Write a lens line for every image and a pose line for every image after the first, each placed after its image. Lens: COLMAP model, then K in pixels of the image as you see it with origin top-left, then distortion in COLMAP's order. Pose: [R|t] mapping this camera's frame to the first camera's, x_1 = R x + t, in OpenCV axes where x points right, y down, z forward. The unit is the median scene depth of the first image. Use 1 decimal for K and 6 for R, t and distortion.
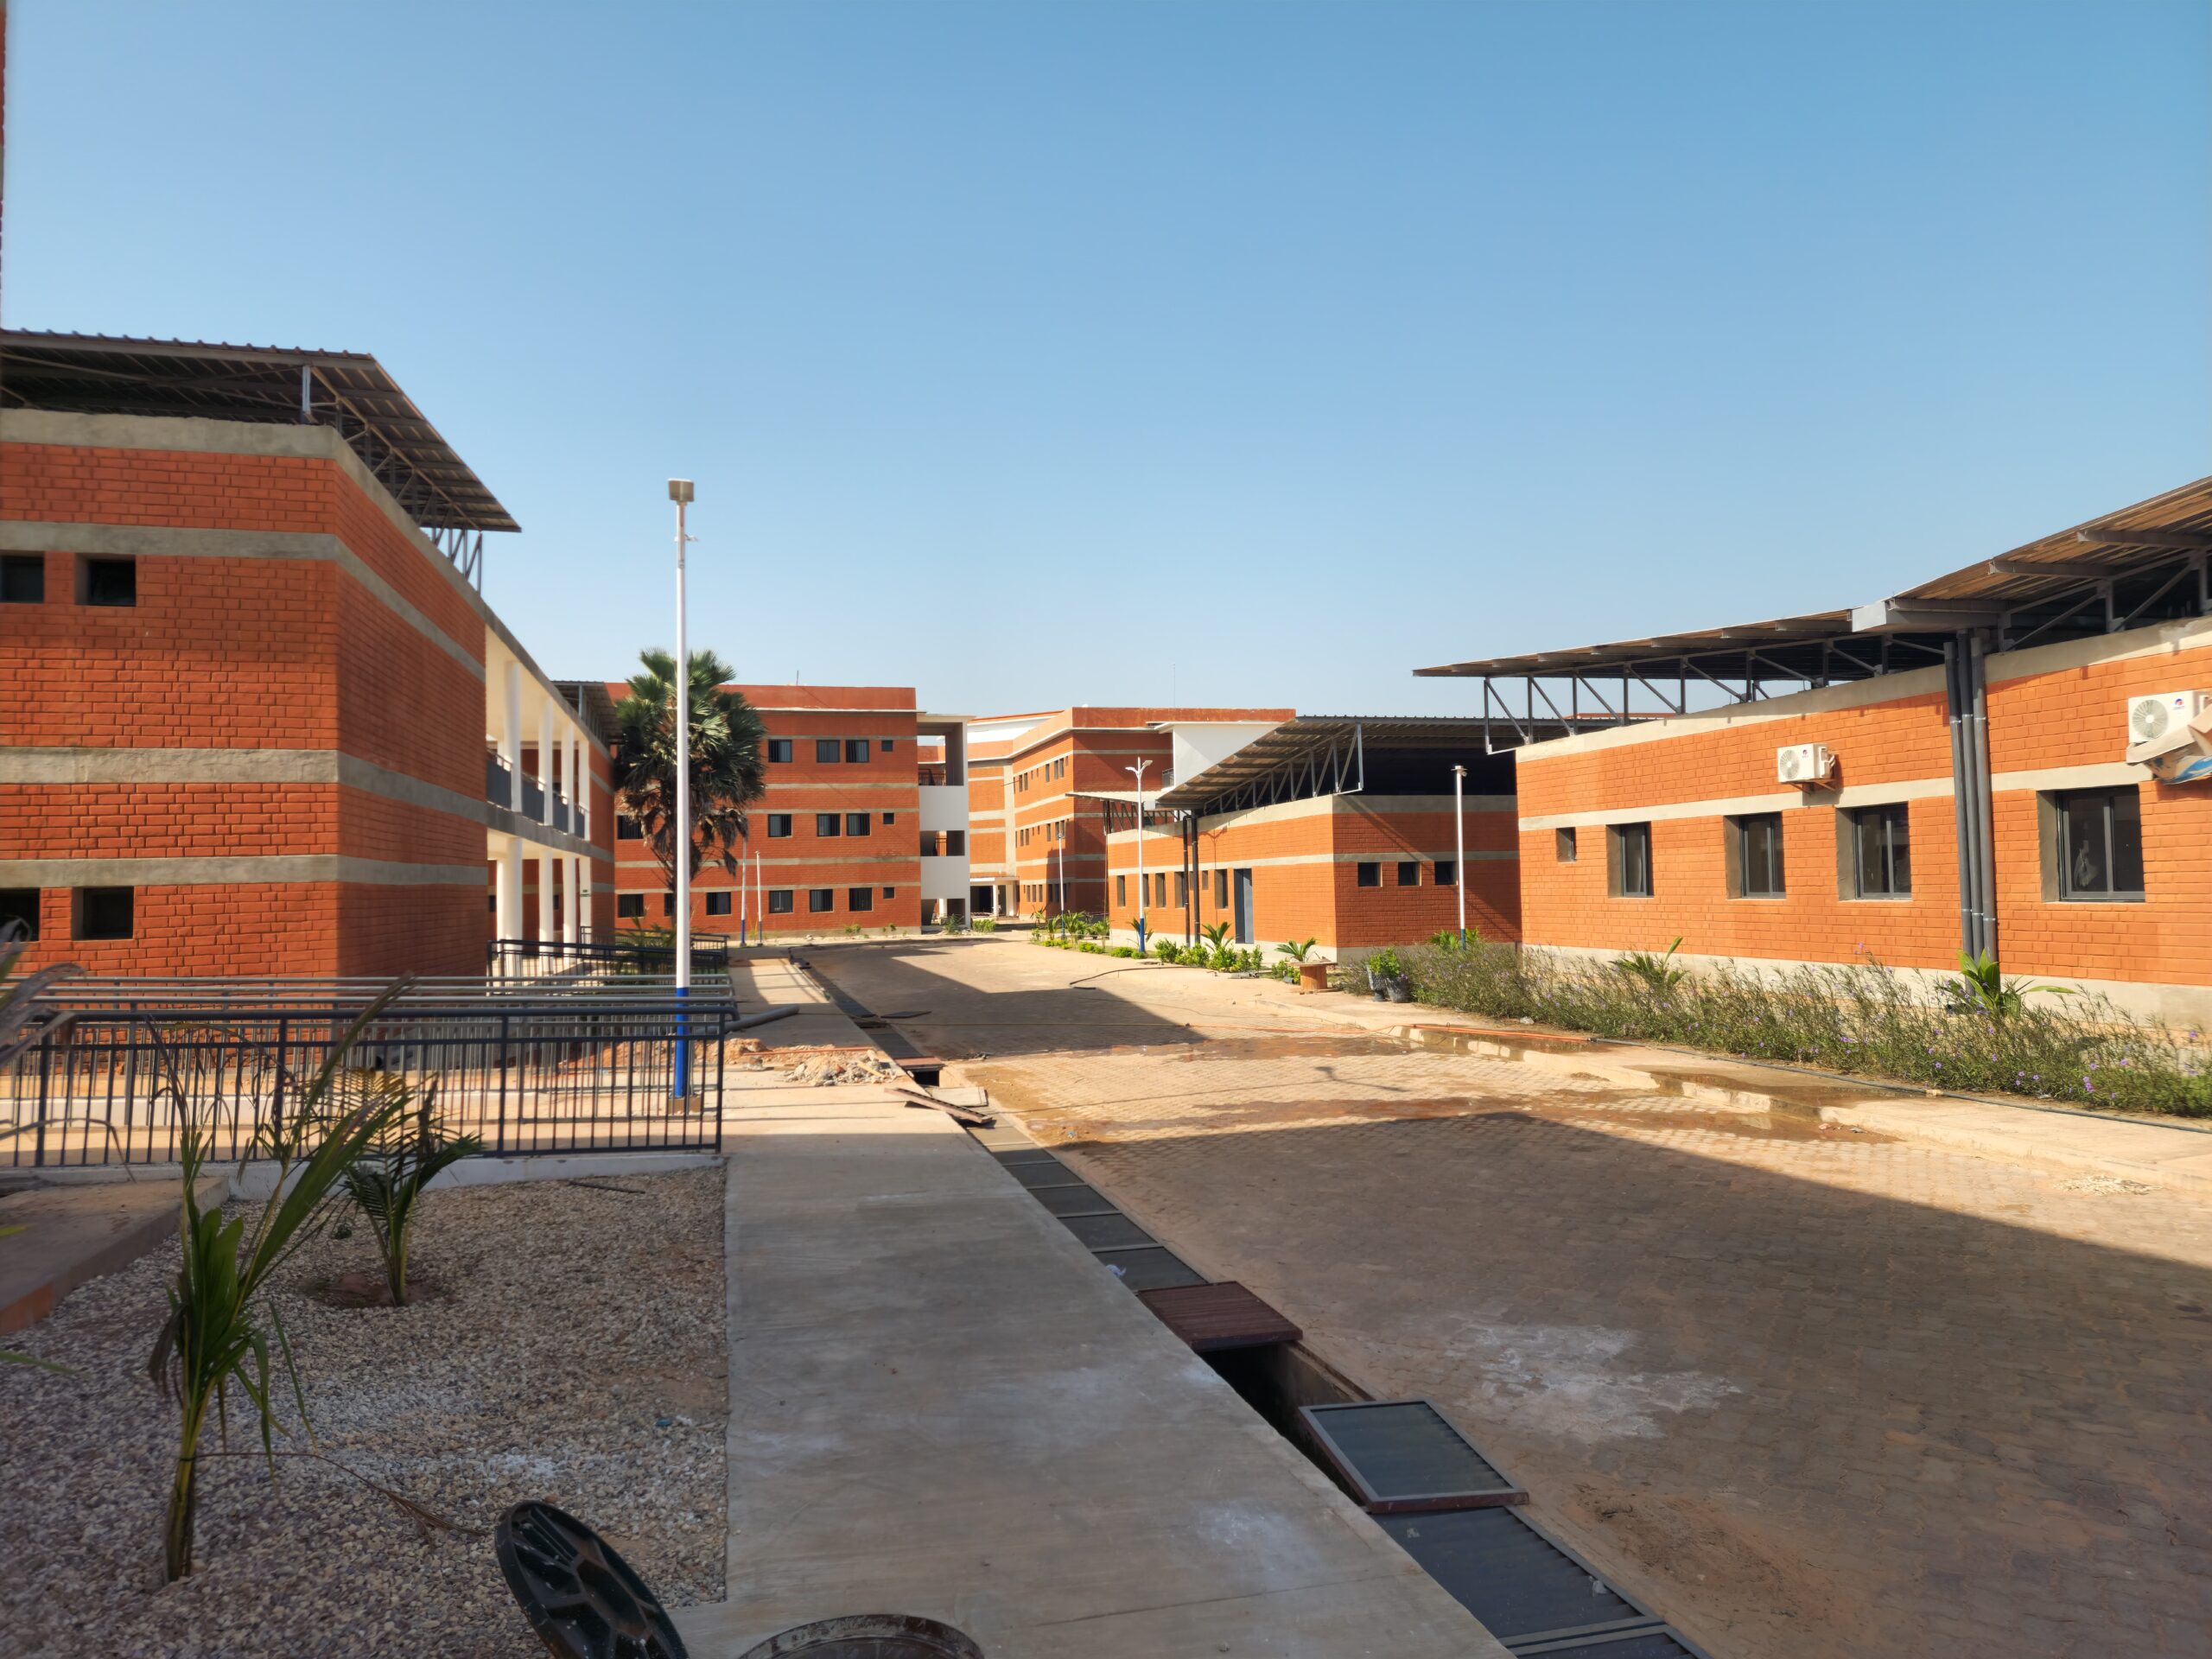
lens RADIAL K [[1457.8, 0, 1106.0], [0, 1457.8, 829.5], [0, 0, 1]] dist [0.091599, -0.074789]
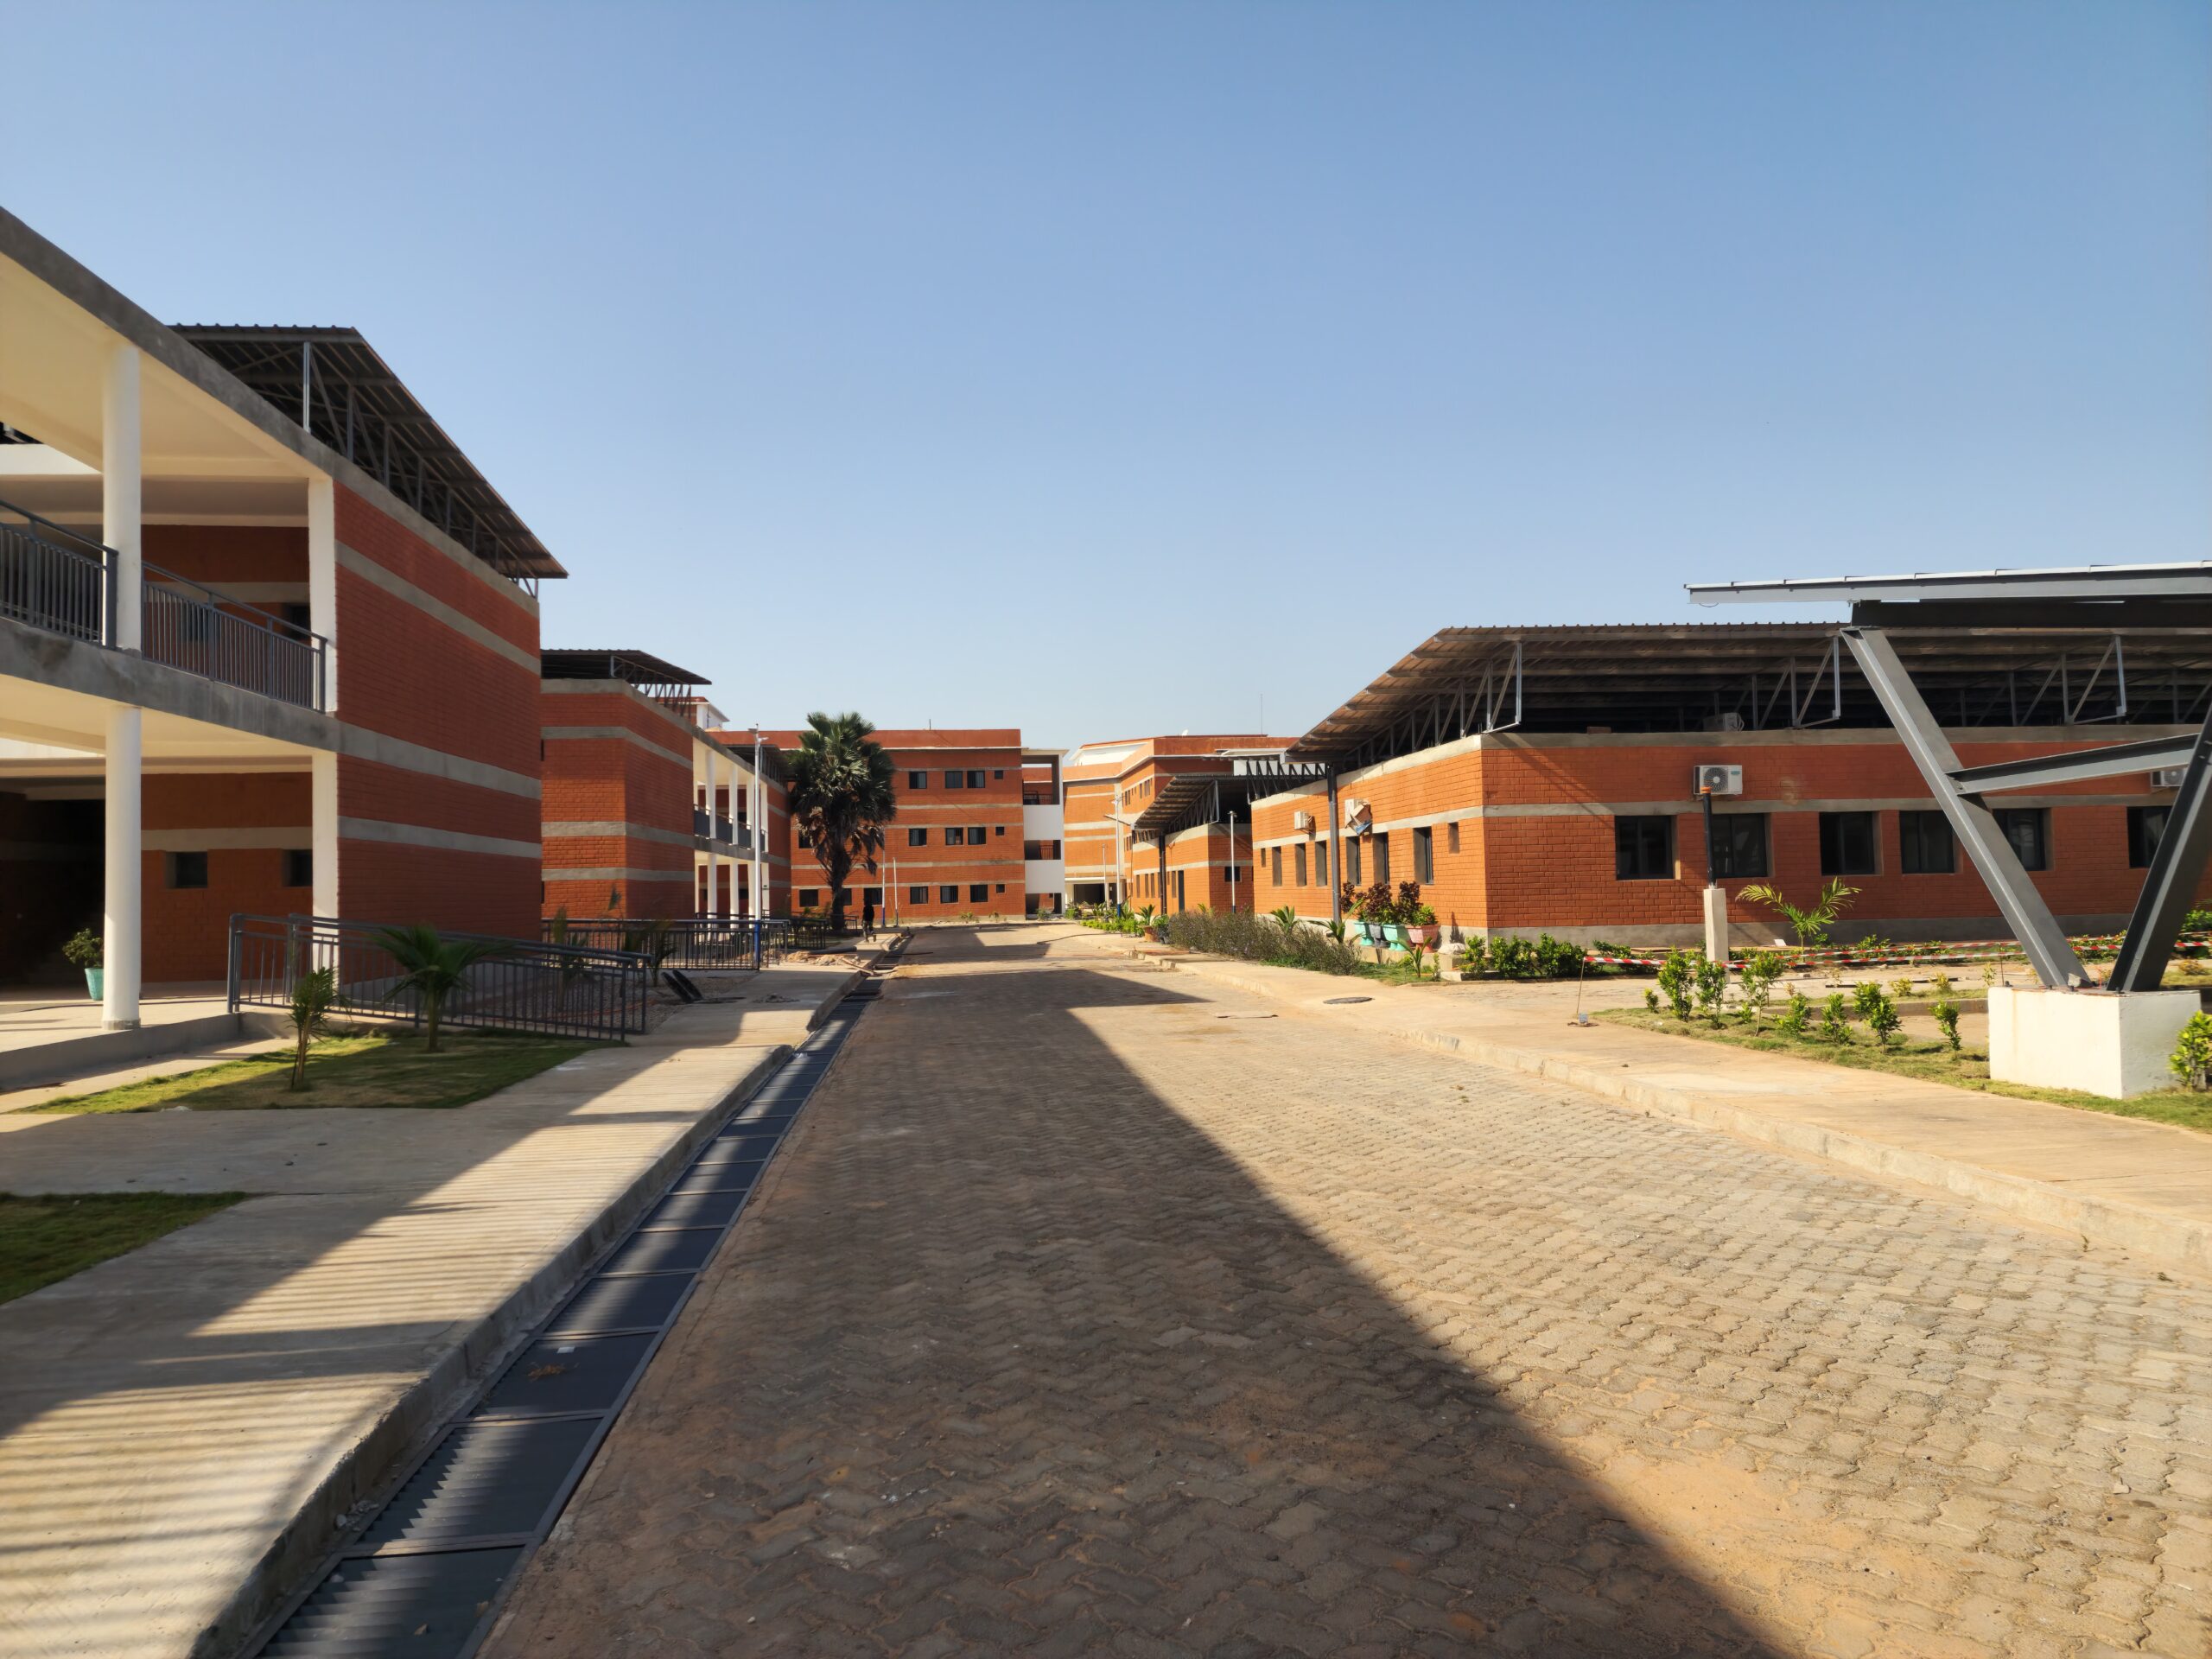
lens RADIAL K [[1457.8, 0, 1106.0], [0, 1457.8, 829.5], [0, 0, 1]] dist [0.091599, -0.074789]
pose [[0.990264, -0.006577, -0.139043, 0.571454], [0.006690, 0.999978, 0.000348, -0.039942], [0.139038, -0.001274, 0.990286, -1.227857]]
